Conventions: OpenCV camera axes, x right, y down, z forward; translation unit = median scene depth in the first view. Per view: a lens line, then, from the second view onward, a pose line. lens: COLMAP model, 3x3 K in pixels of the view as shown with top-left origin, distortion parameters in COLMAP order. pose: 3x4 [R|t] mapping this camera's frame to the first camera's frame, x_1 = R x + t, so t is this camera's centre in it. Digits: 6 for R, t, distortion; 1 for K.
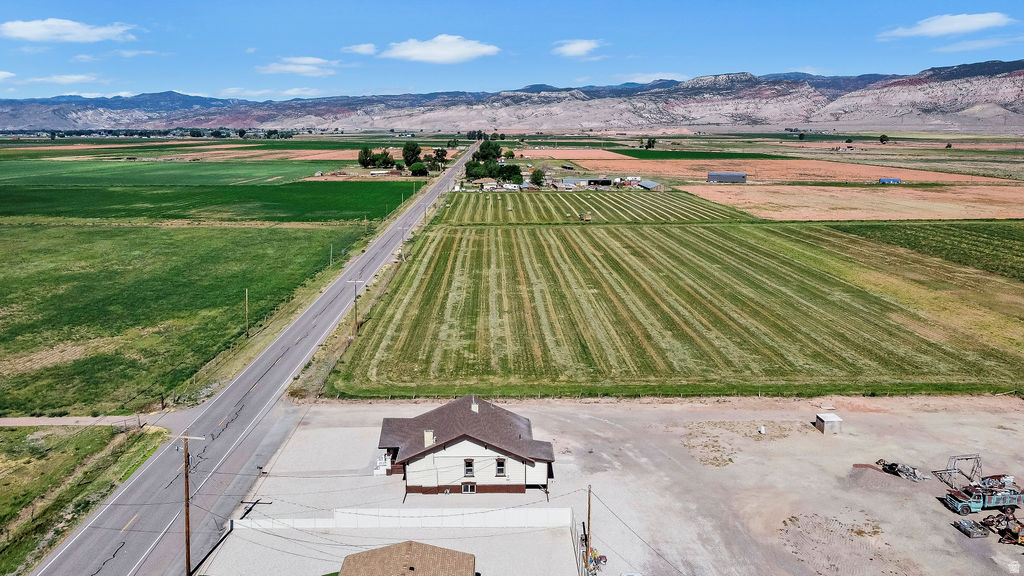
lens RADIAL K [[773.9, 0, 512.0], [0, 773.9, 288.0], [0, 0, 1]] dist [-0.000913, 0.000708]
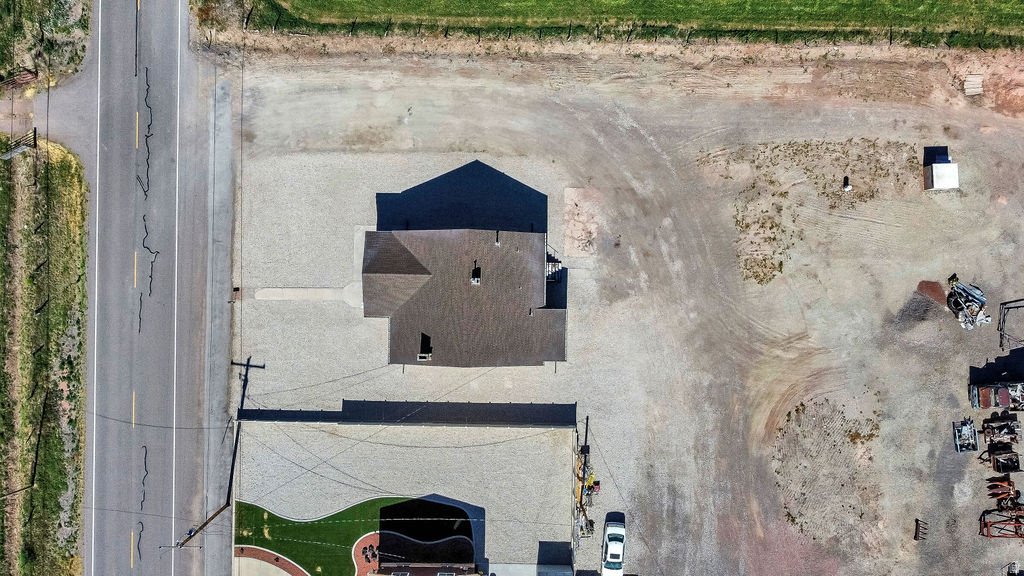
lens RADIAL K [[773.9, 0, 512.0], [0, 773.9, 288.0], [0, 0, 1]] dist [-0.000913, 0.000708]
pose [[0.999339, 0.035093, 0.009537, -0.017007], [-0.016885, 0.215501, 0.976358, -0.592662], [0.032208, -0.975873, 0.215951, 0.788859]]
